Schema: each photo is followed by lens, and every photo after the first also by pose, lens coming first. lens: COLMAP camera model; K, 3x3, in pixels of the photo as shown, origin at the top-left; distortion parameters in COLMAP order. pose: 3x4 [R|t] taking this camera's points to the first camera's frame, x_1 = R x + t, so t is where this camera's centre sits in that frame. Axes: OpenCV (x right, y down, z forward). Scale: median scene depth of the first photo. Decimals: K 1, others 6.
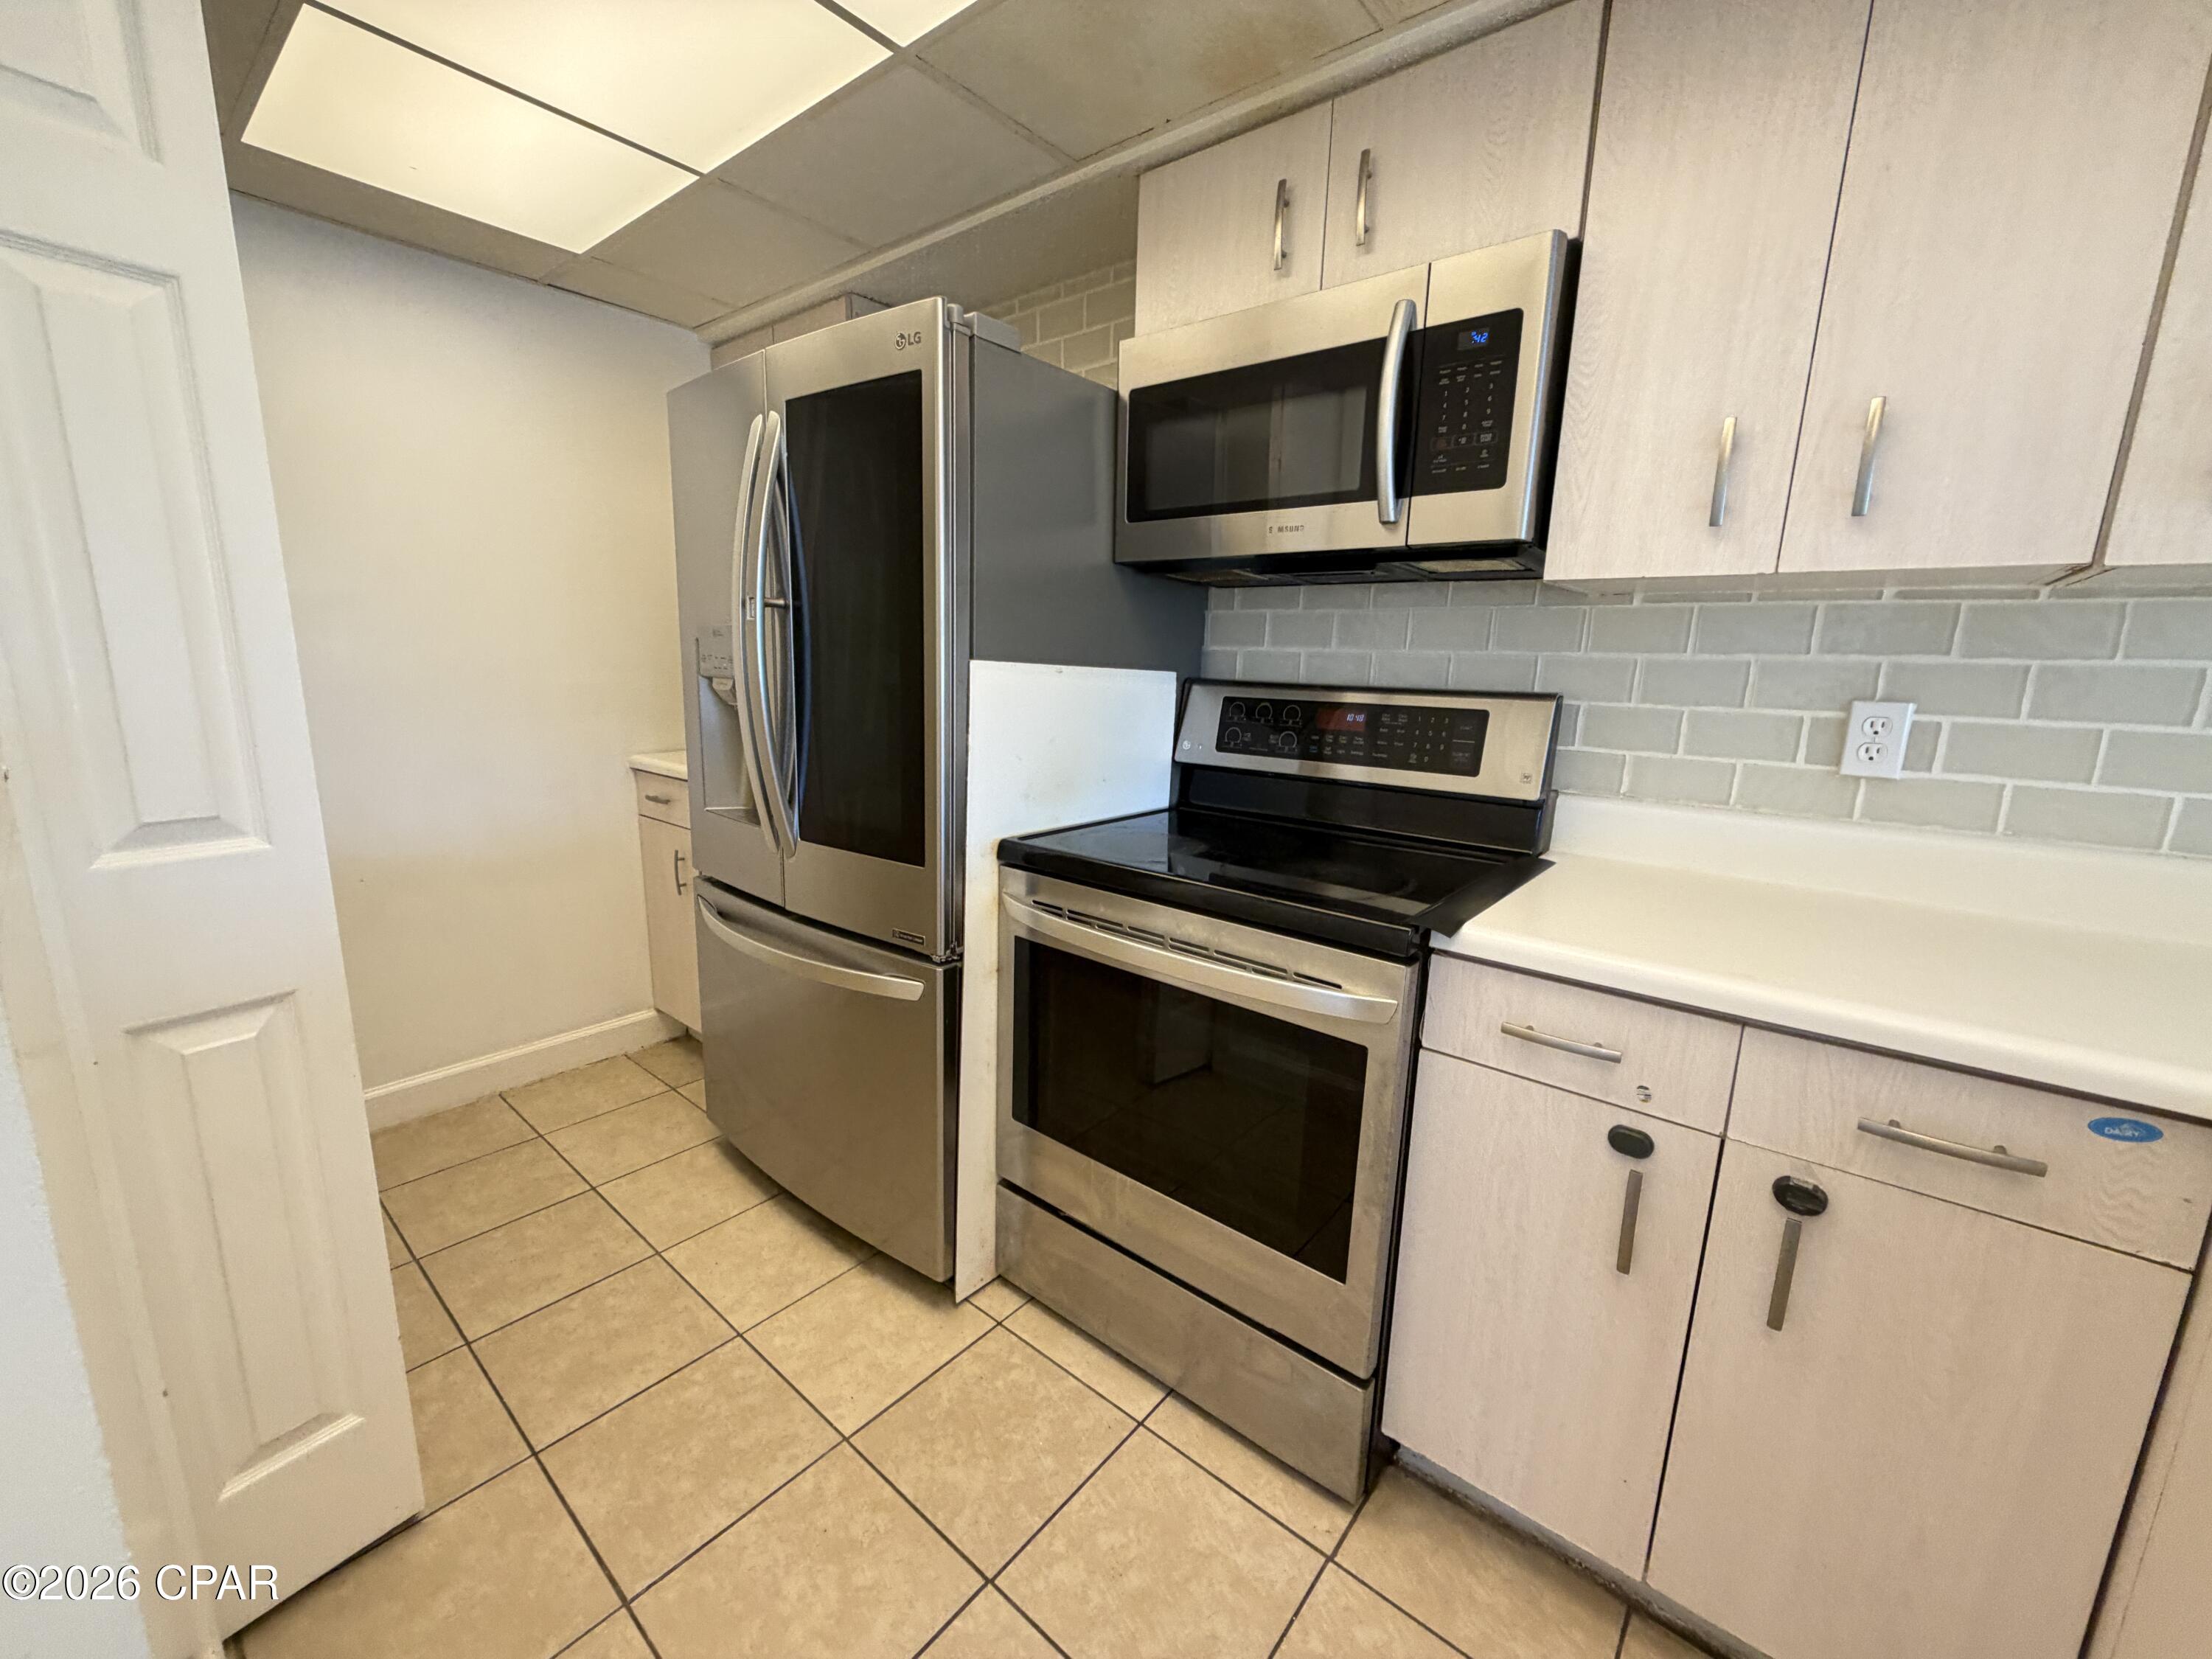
lens RADIAL K [[888.2, 0, 1087.2], [0, 888.2, 829.4], [0, 0, 1]] dist [0.001967, 0.000111]
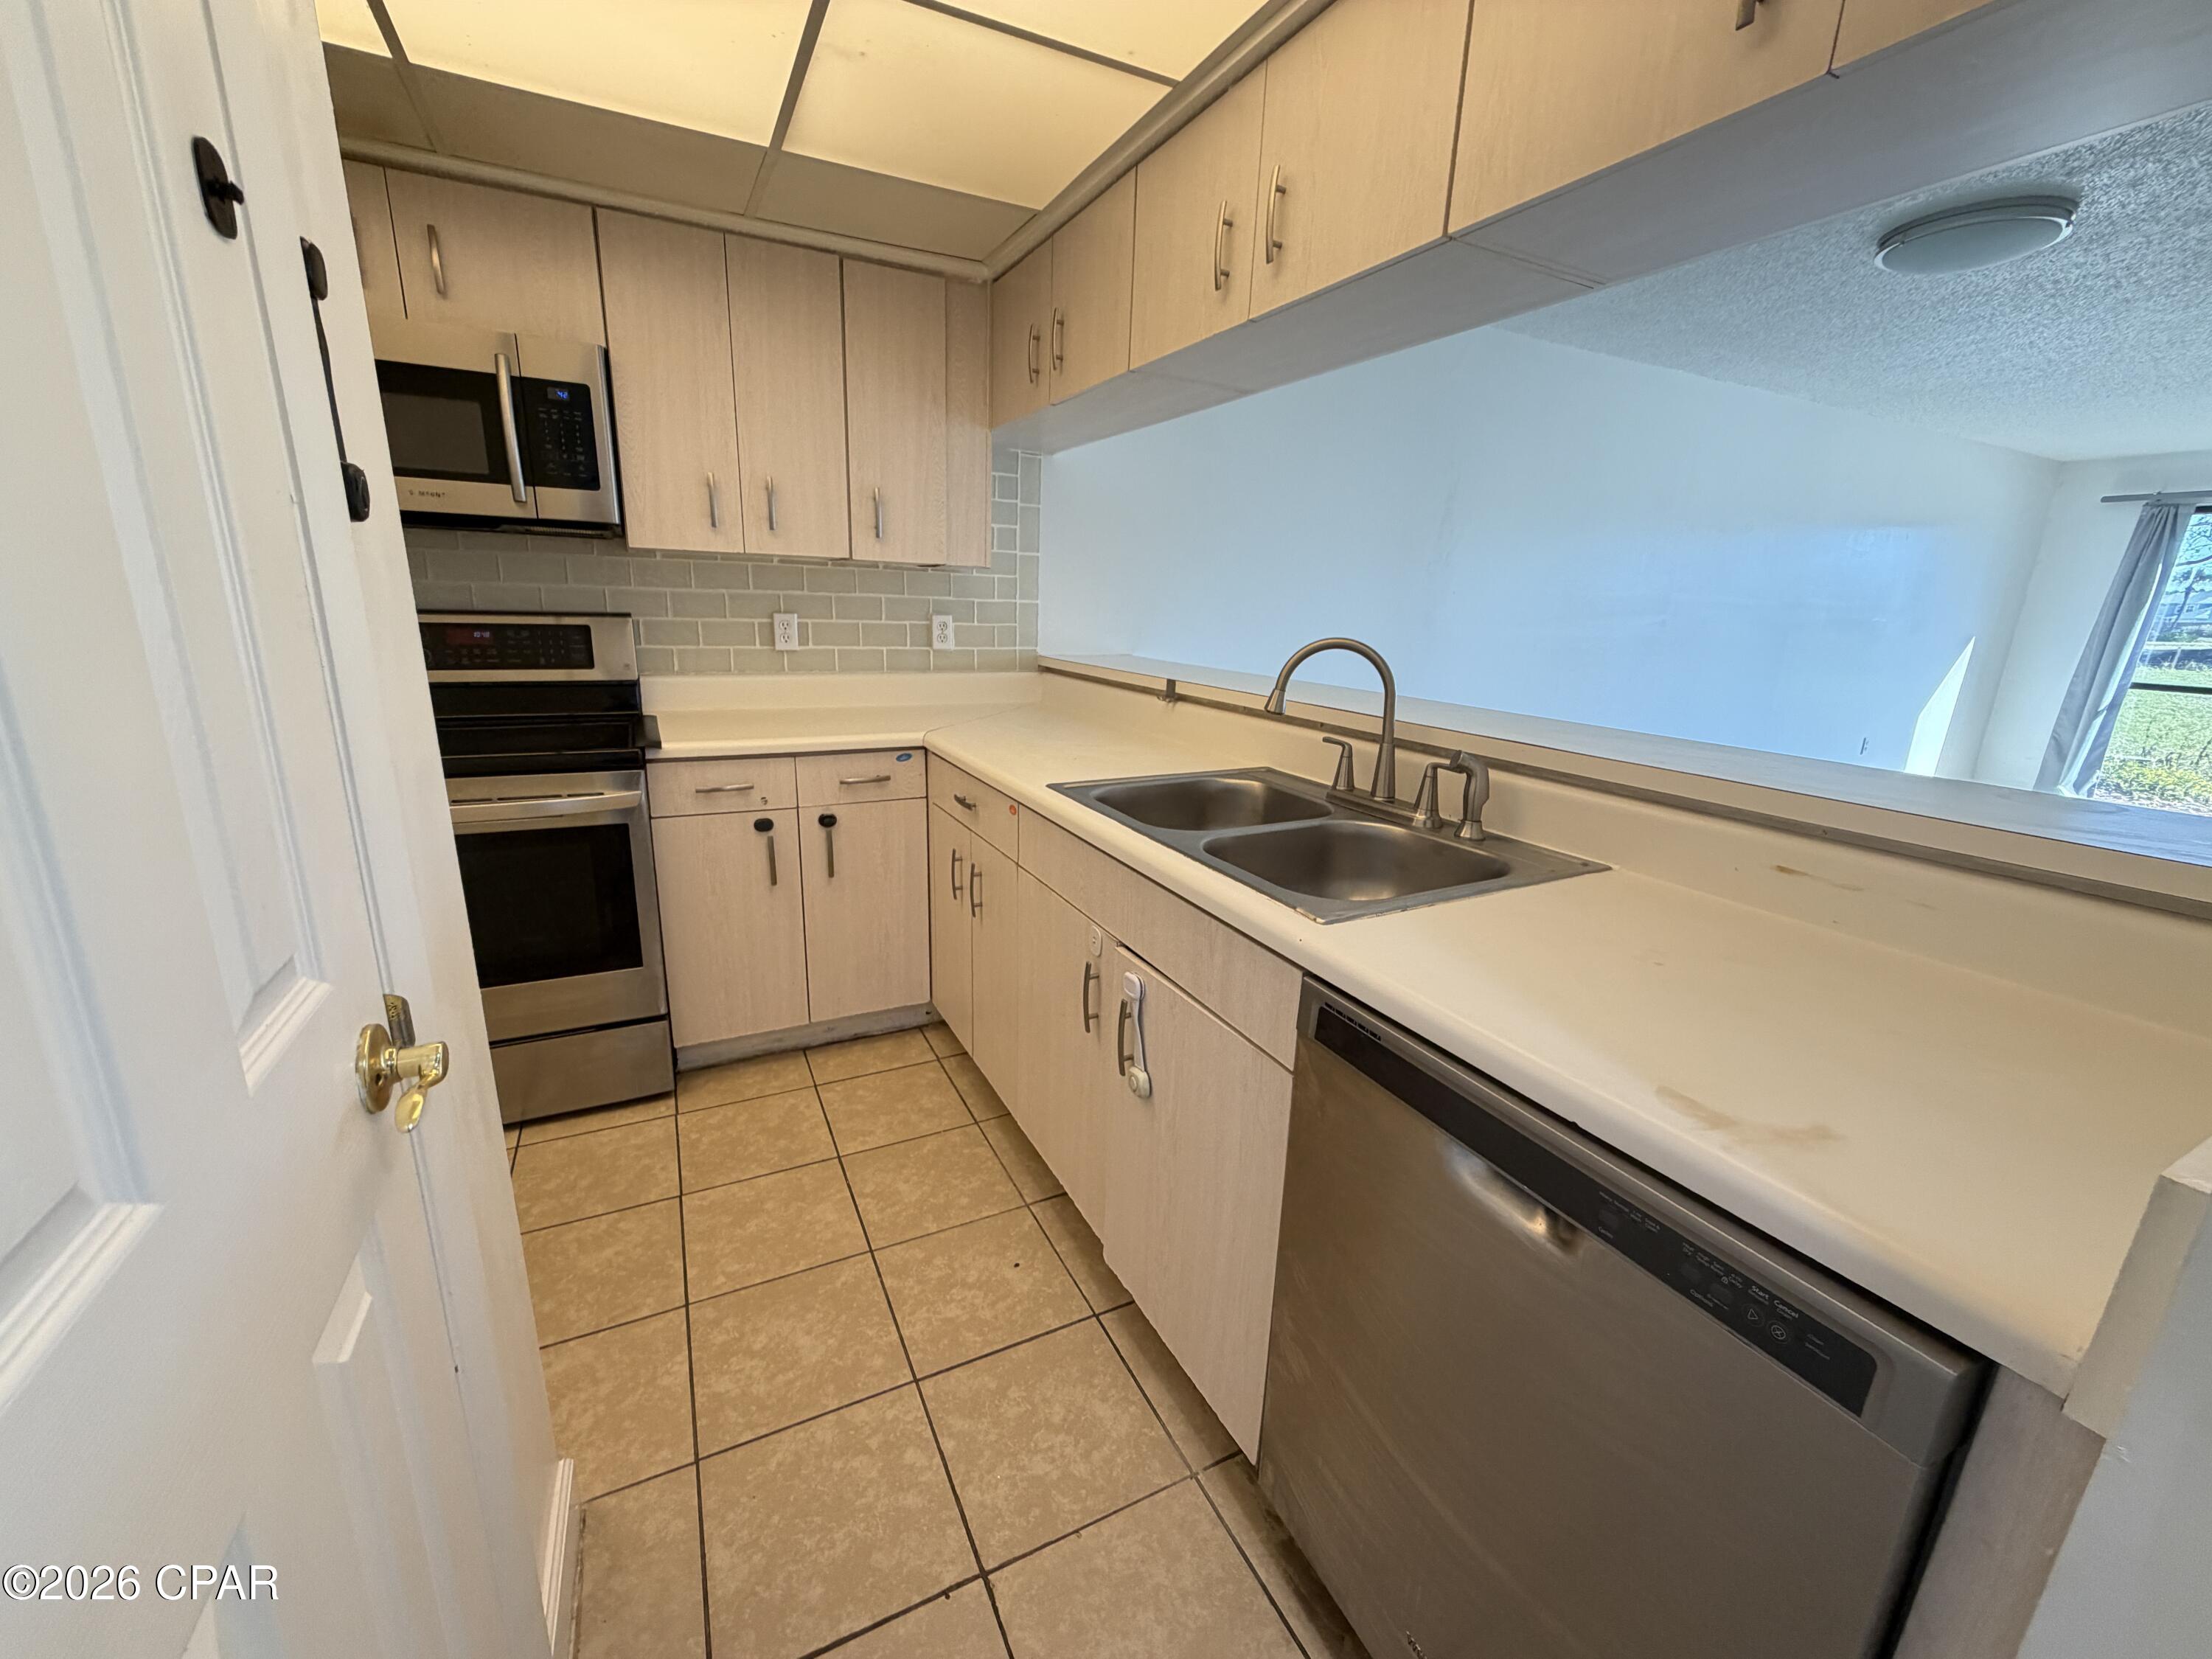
lens RADIAL K [[874.5, 0, 1106.0], [0, 874.5, 829.5], [0, 0, 1]] dist [0.001580, 0.000324]
pose [[0.385066, -0.246171, 0.889451, -0.769580], [0.155621, 0.967288, 0.200342, 0.053765], [-0.909674, 0.061272, 0.410779, -0.501932]]
